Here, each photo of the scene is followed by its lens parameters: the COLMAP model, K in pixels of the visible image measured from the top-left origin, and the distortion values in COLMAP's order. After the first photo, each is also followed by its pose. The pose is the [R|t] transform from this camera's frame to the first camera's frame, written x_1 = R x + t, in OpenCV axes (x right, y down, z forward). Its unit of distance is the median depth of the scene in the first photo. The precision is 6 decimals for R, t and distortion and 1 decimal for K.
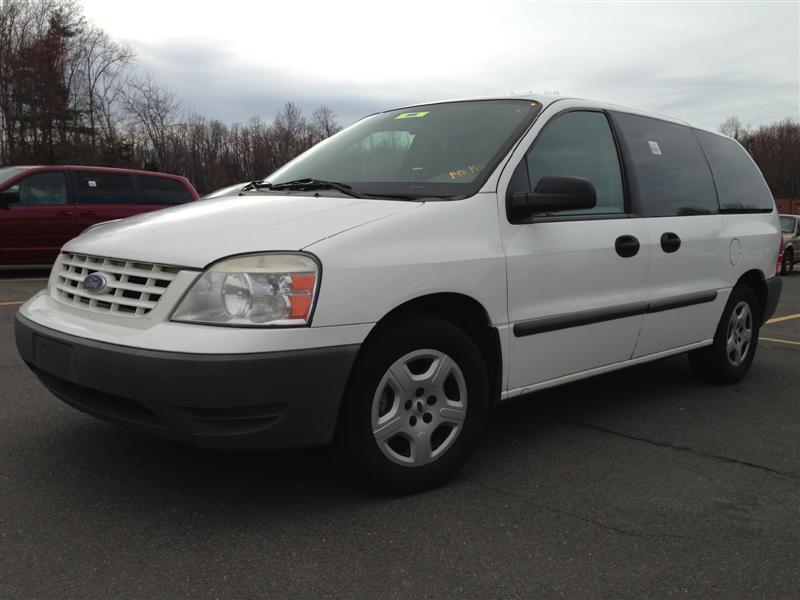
lens RADIAL K [[730.0, 0, 431.2], [0, 730.0, 277.2], [0, 0, 1]] dist [0.083796, -0.094396]
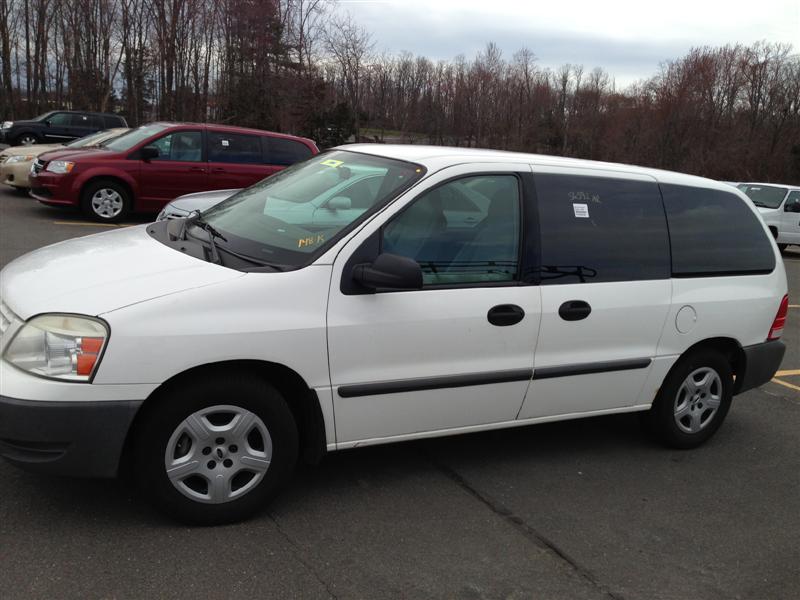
lens RADIAL K [[733.5, 0, 414.0], [0, 733.5, 300.6], [0, 0, 1]] dist [0.125300, -0.206756]
pose [[0.959362, 0.128996, -0.250968, 0.470439], [-0.103623, 0.988306, 0.111868, -0.192469], [0.262464, -0.081316, 0.961510, -0.010003]]
